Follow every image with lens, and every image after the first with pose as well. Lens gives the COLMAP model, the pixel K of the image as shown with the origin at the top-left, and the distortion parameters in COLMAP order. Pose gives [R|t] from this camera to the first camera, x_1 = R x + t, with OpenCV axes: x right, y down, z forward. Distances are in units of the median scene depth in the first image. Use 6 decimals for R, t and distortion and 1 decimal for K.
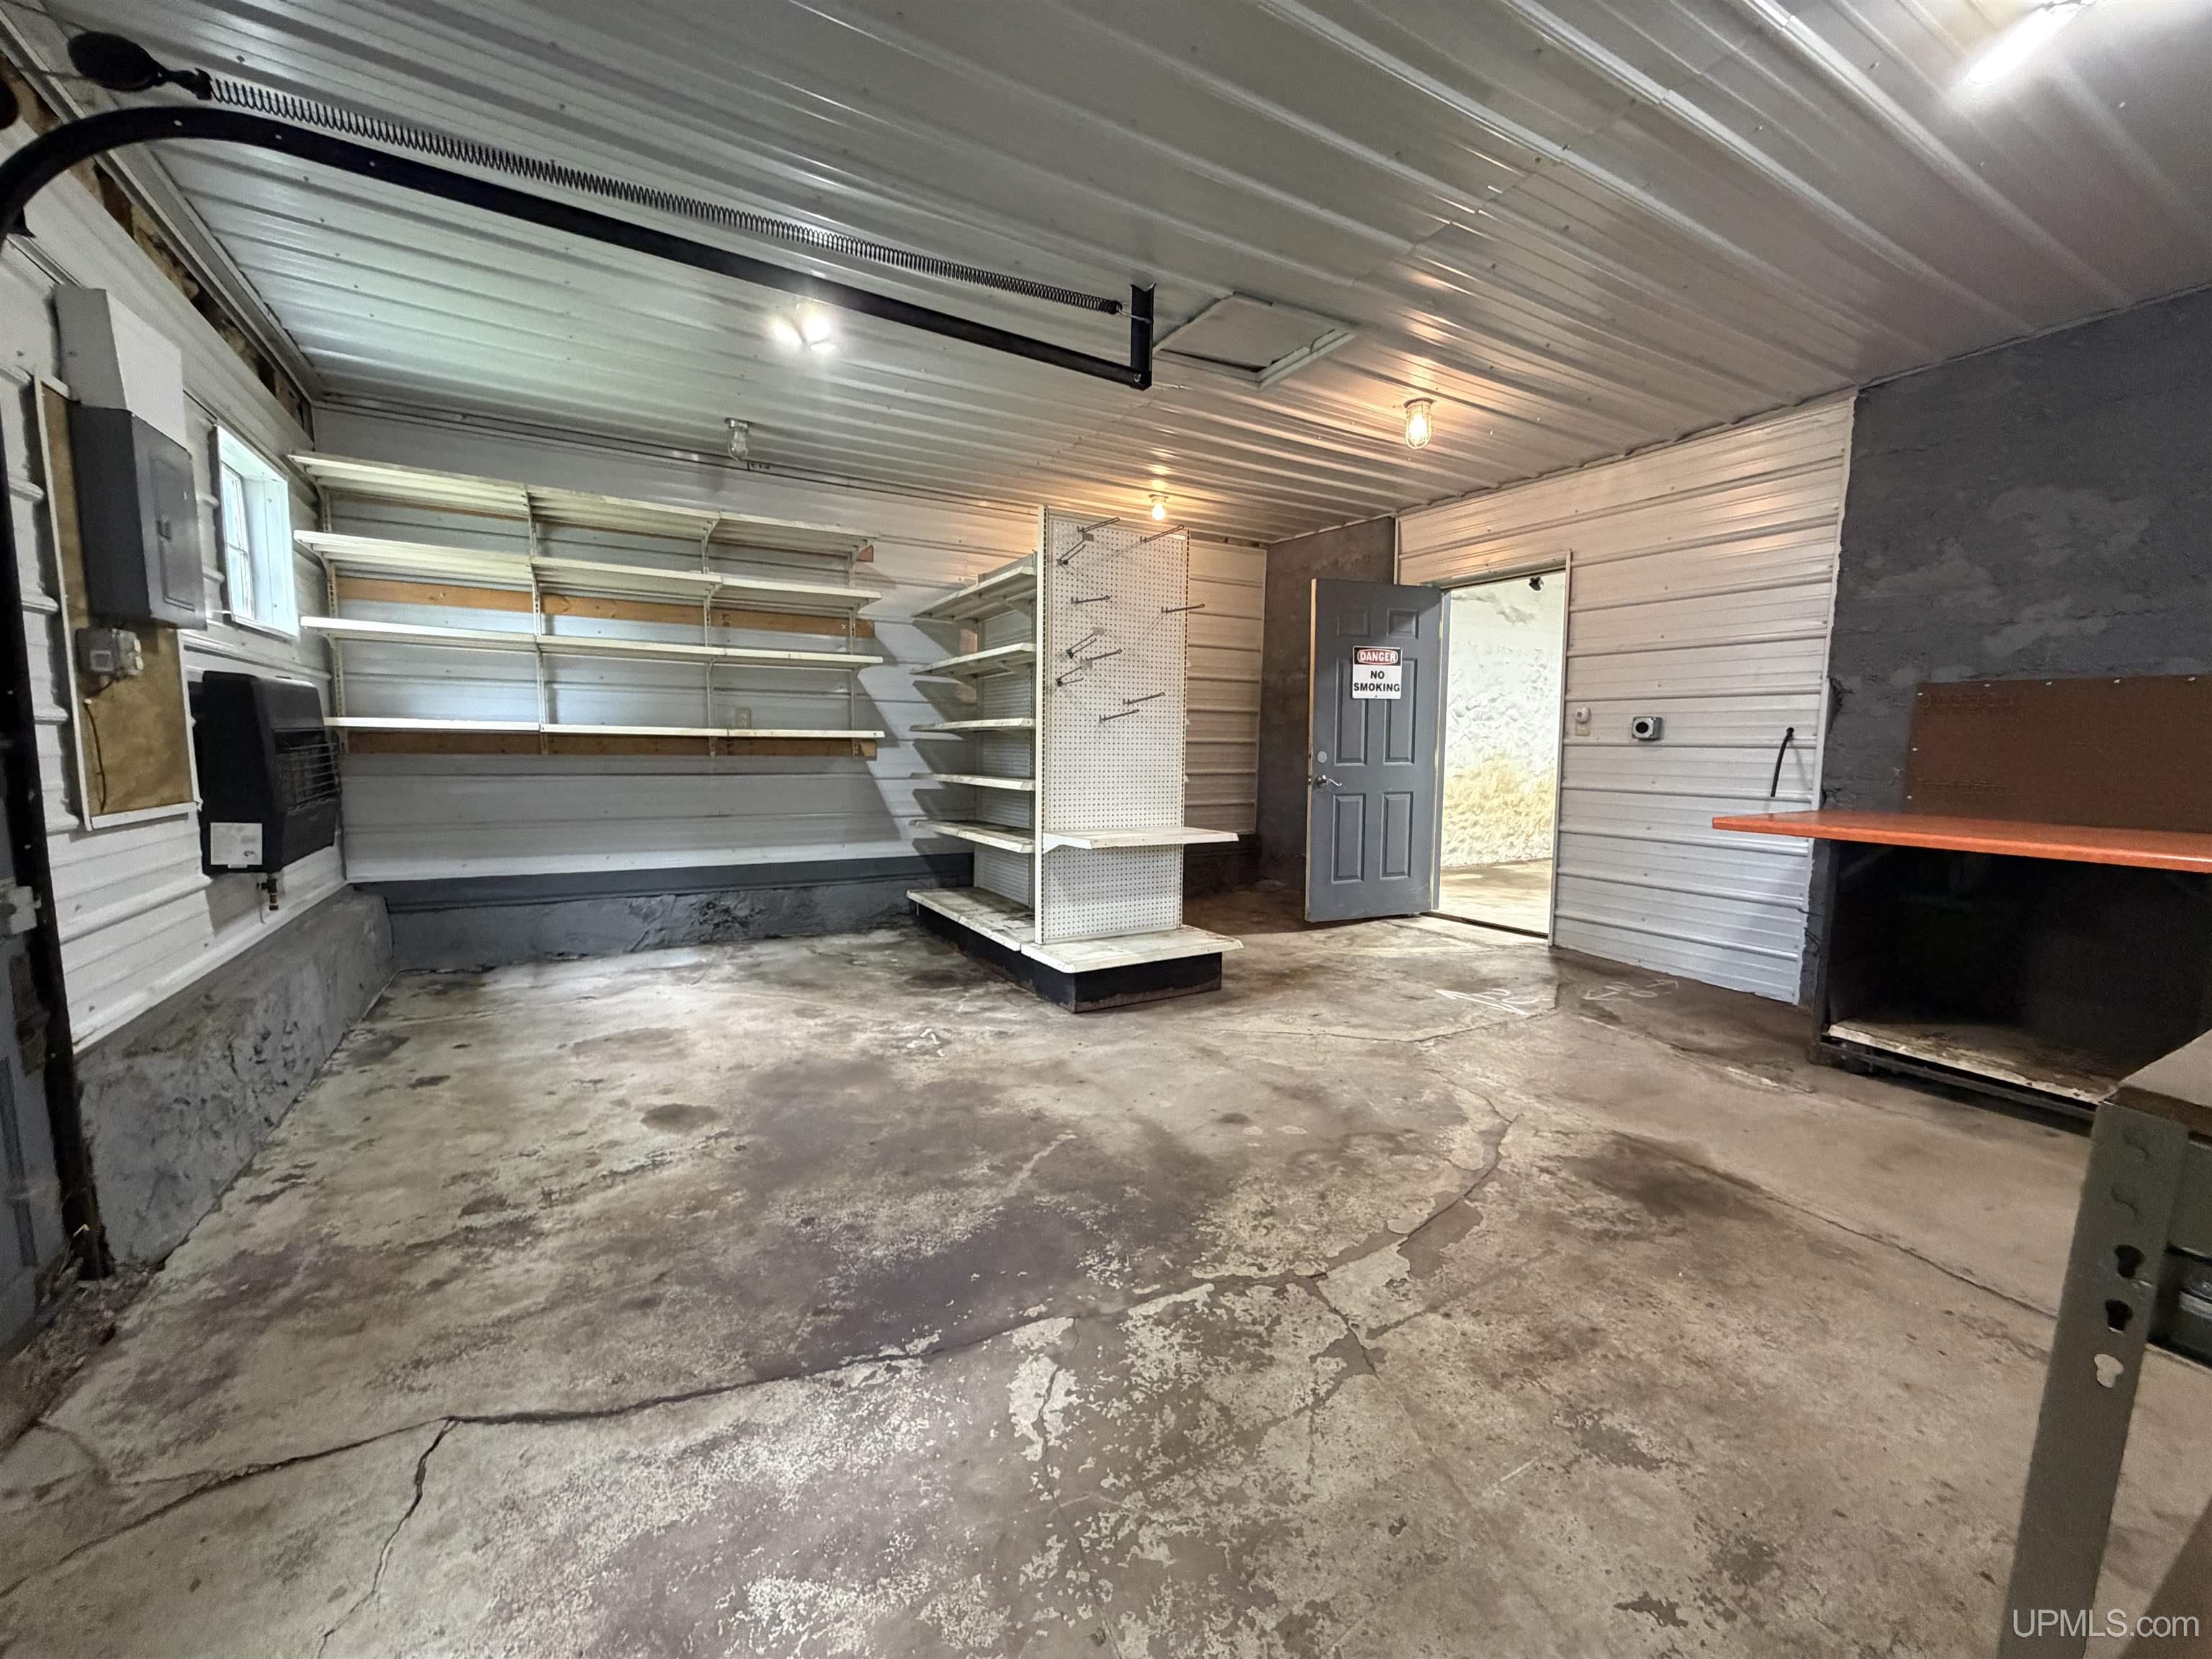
lens RADIAL K [[879.5, 0, 1100.7], [0, 879.5, 830.3], [0, 0, 1]] dist [-0.002009, 0.000319]
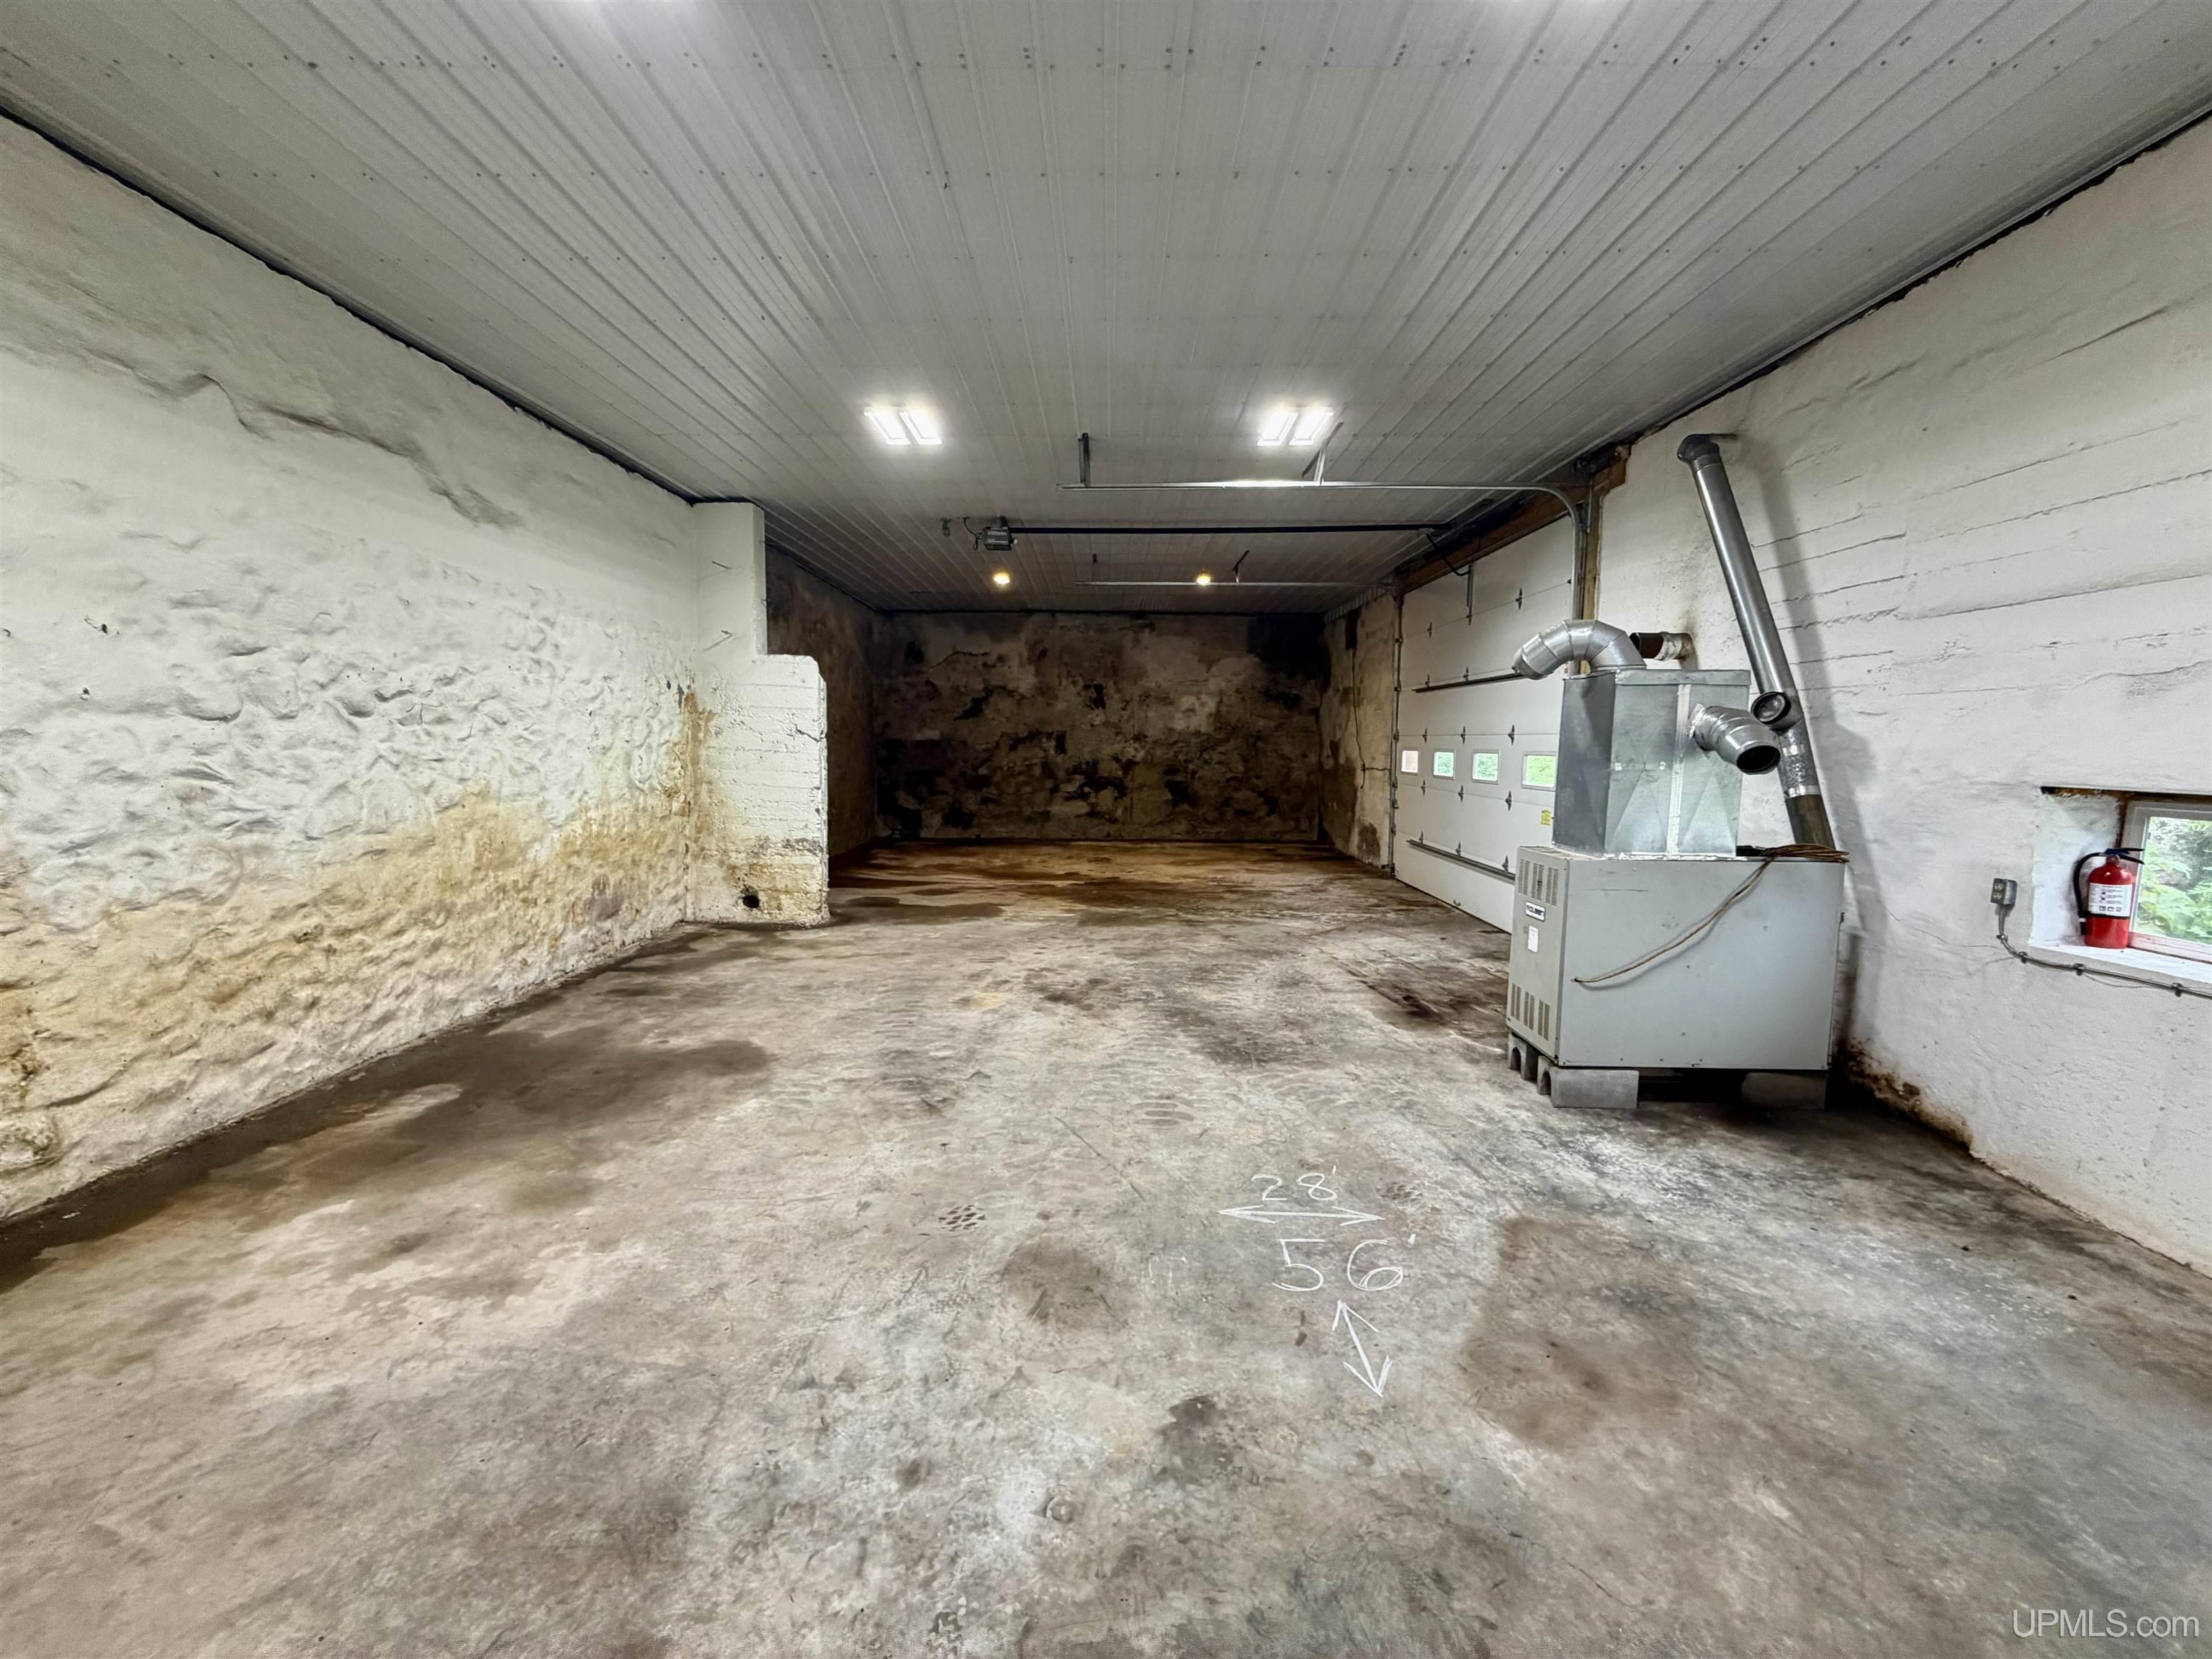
lens RADIAL K [[879.5, 0, 1102.3], [0, 879.5, 829.4], [0, 0, 1]] dist [-0.002009, 0.000319]
pose [[0.512075, -0.087939, 0.854427, 0.215048], [0.082739, 0.995170, 0.052838, -0.063947], [-0.854946, 0.043638, 0.516877, 0.455369]]
